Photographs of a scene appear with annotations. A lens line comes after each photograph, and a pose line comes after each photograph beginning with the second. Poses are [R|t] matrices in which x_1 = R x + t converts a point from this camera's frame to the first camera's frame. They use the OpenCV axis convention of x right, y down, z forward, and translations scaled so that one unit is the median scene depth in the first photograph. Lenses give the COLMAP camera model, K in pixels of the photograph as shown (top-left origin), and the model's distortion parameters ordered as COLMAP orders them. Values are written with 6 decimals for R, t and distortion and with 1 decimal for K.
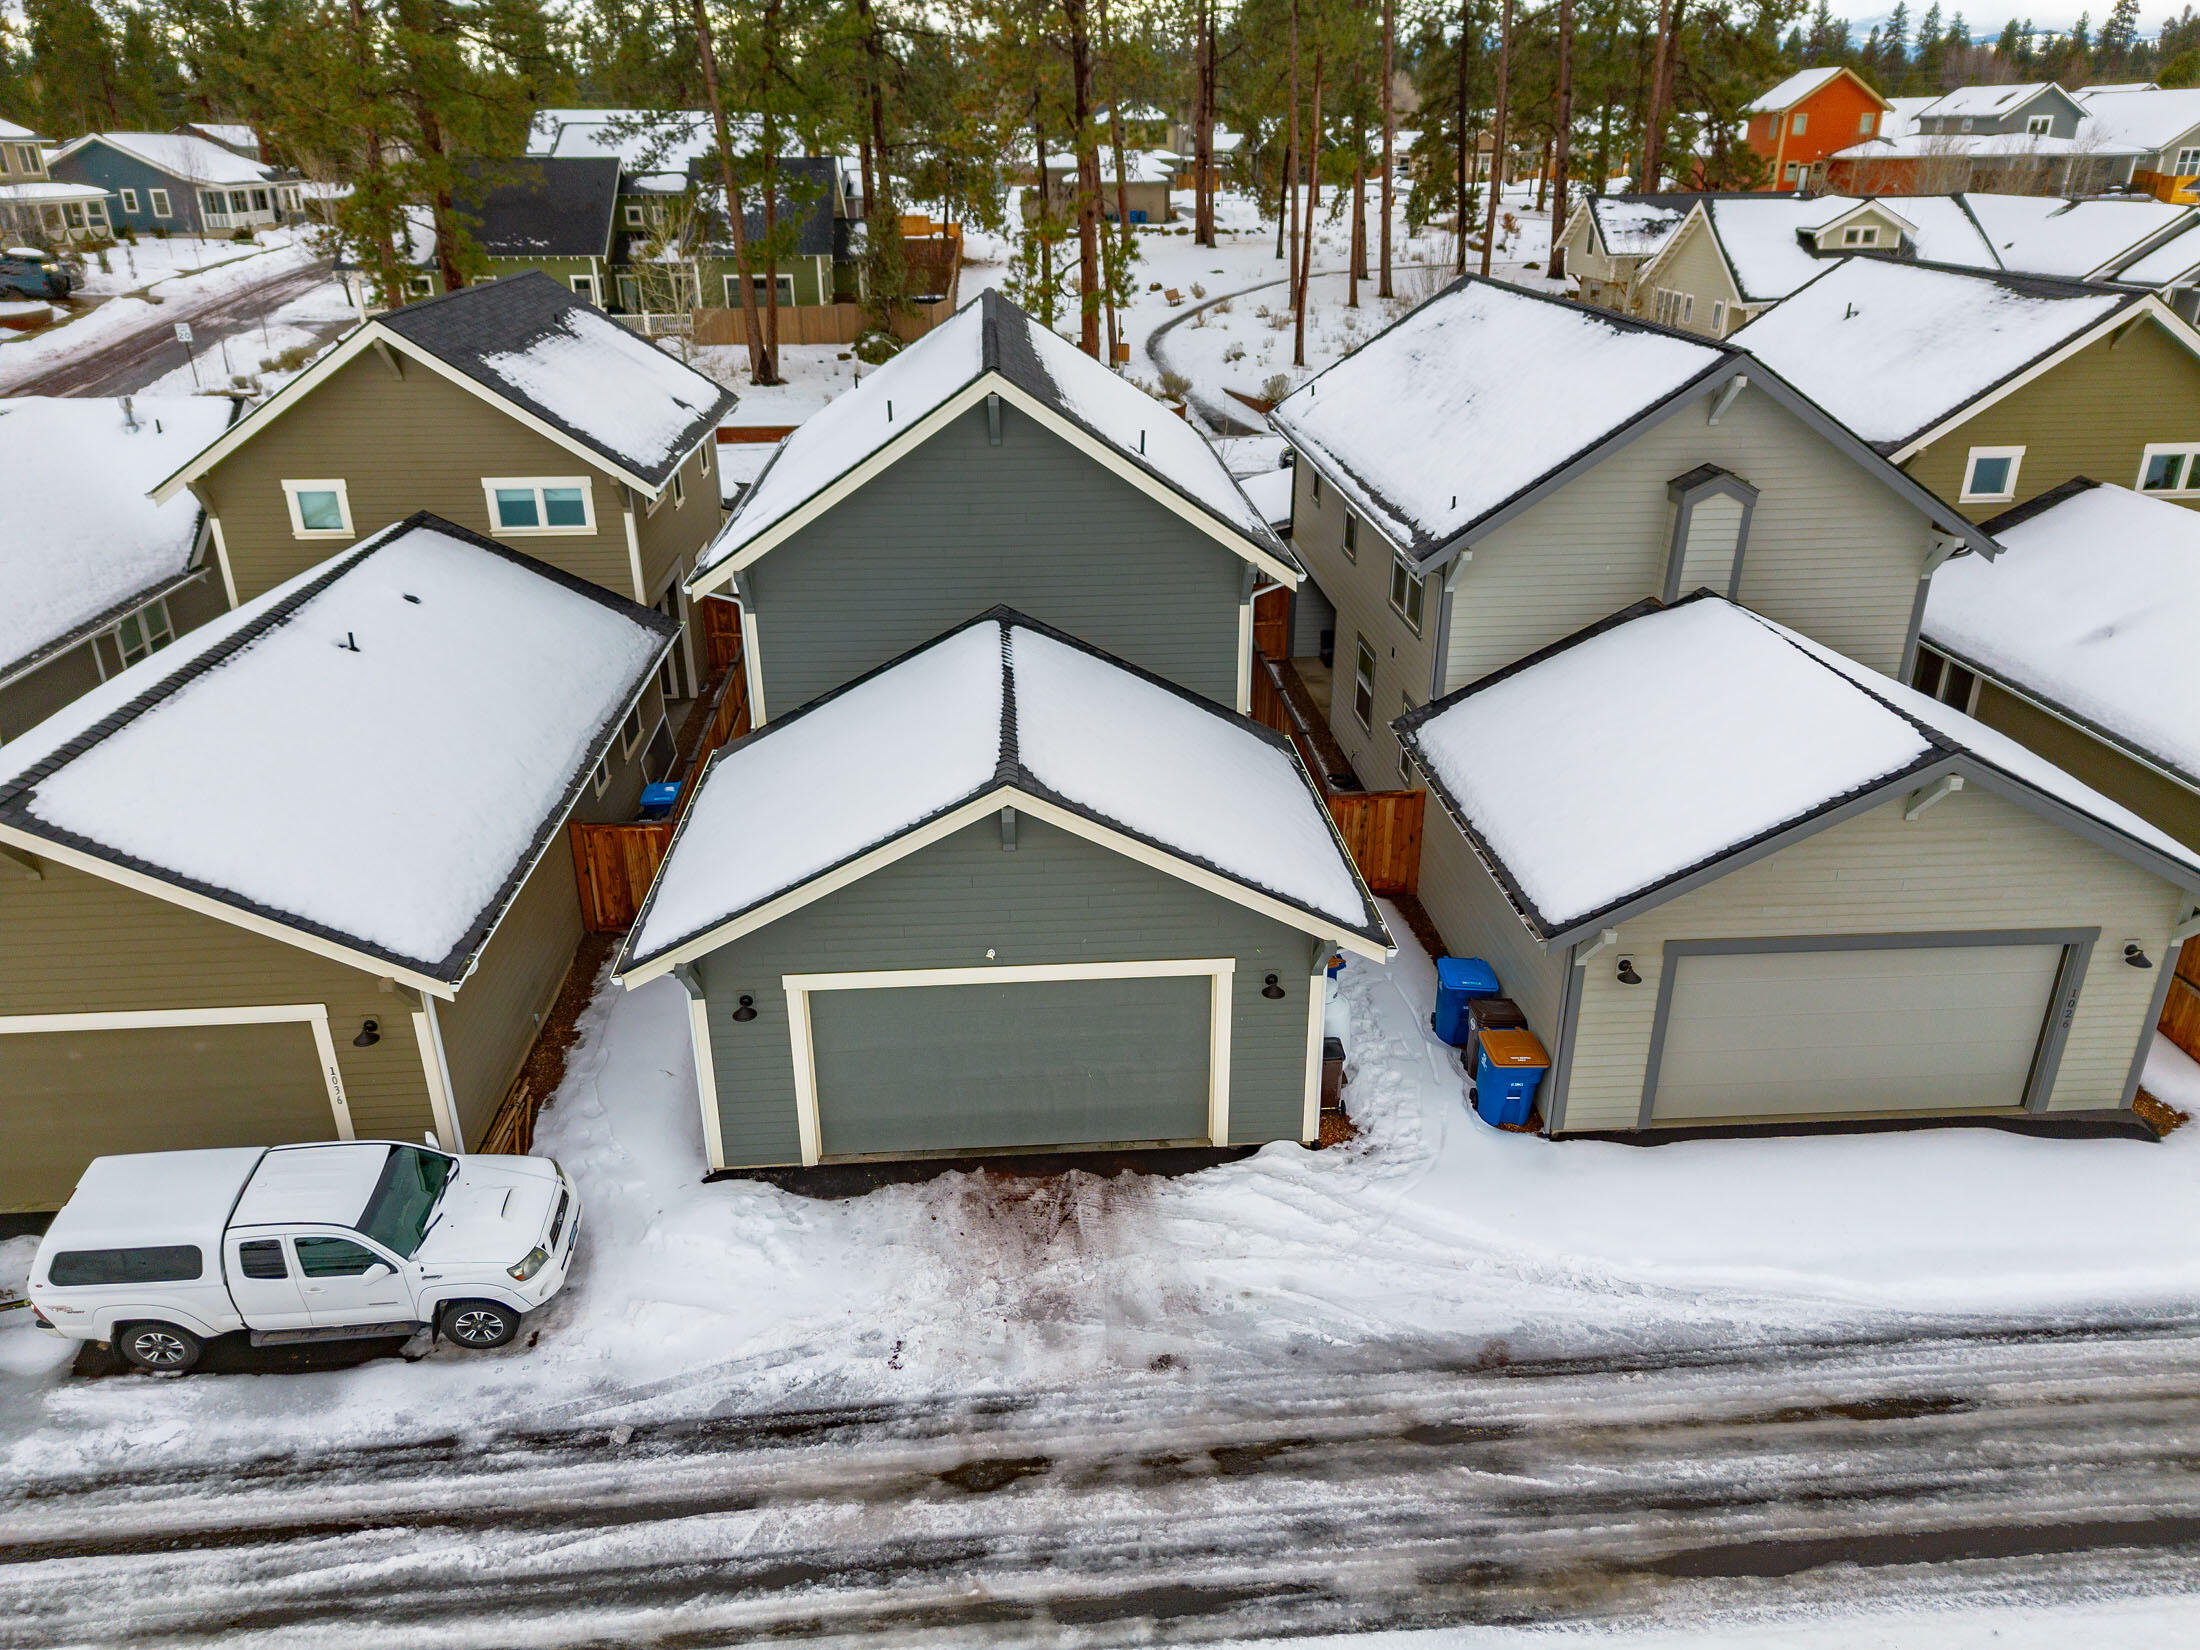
lens RADIAL K [[1548.9, 0, 1104.5], [0, 1548.9, 835.1], [0, 0, 1]] dist [0.041492, -0.027161]
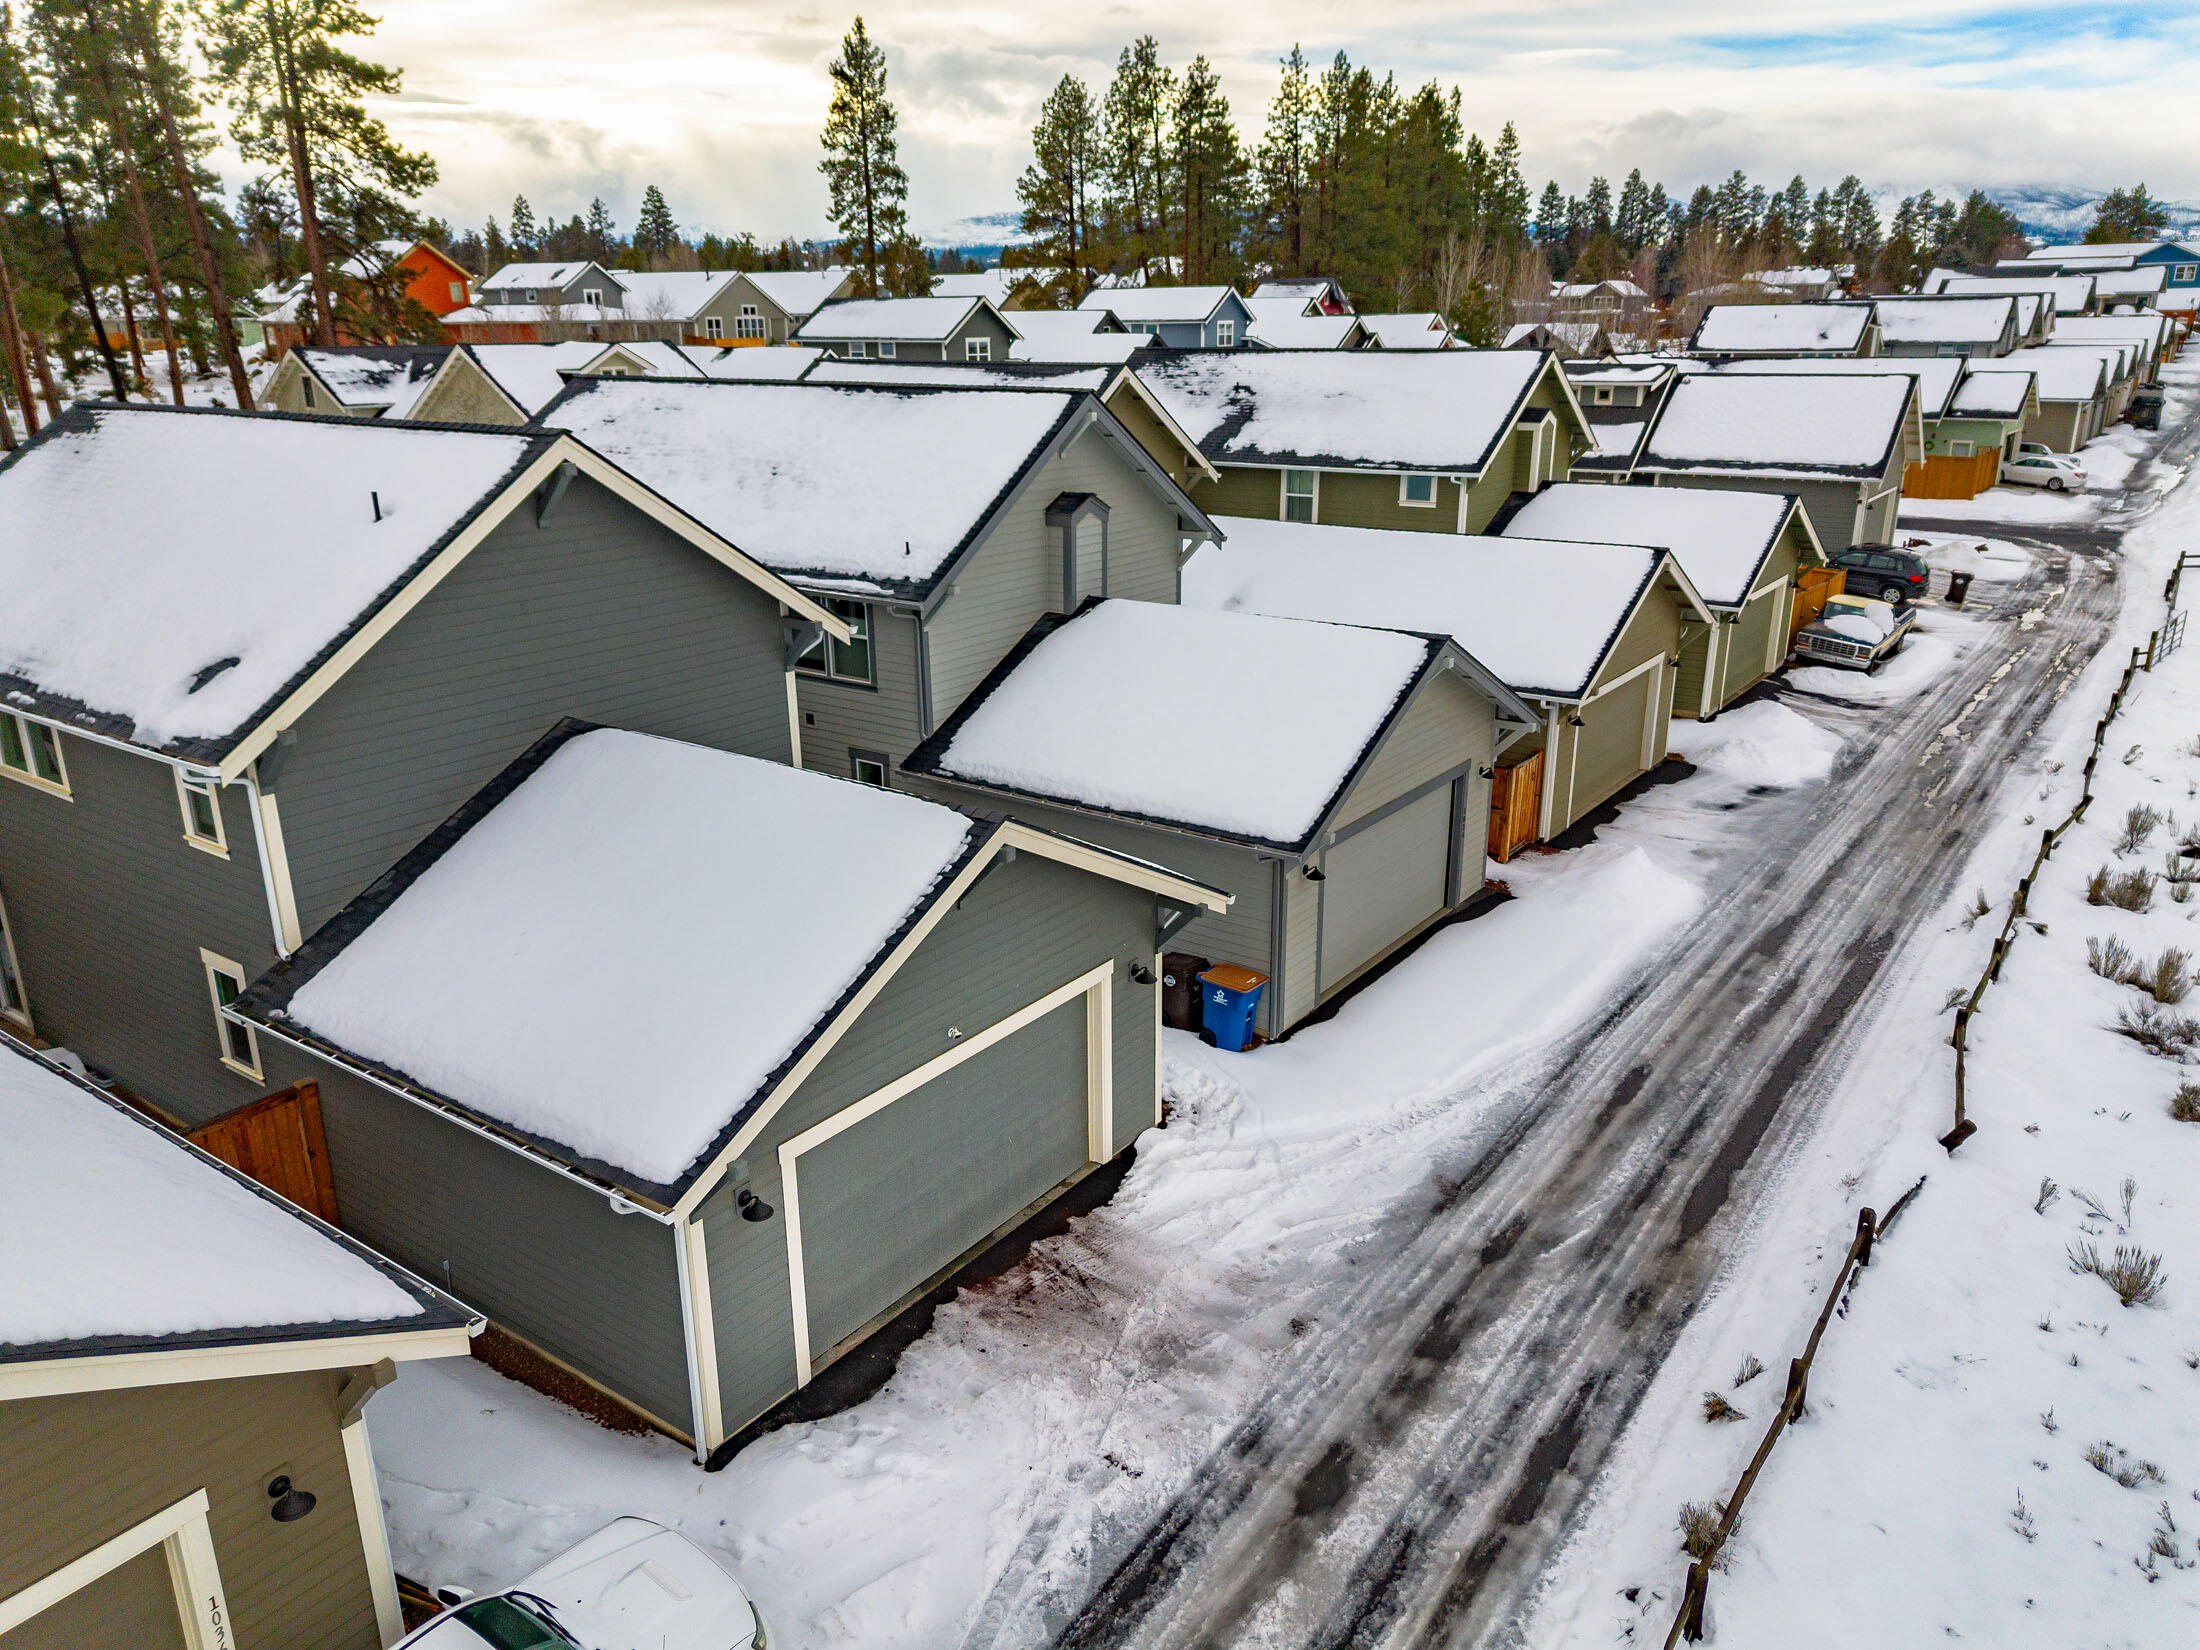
lens RADIAL K [[1548.9, 0, 1104.5], [0, 1548.9, 818.8], [0, 0, 1]] dist [0.041492, -0.027161]
pose [[0.640916, -0.239607, 0.729256, -0.638166], [0.320053, 0.946929, 0.029844, -0.038880], [-0.697705, 0.214273, 0.683590, 0.299473]]
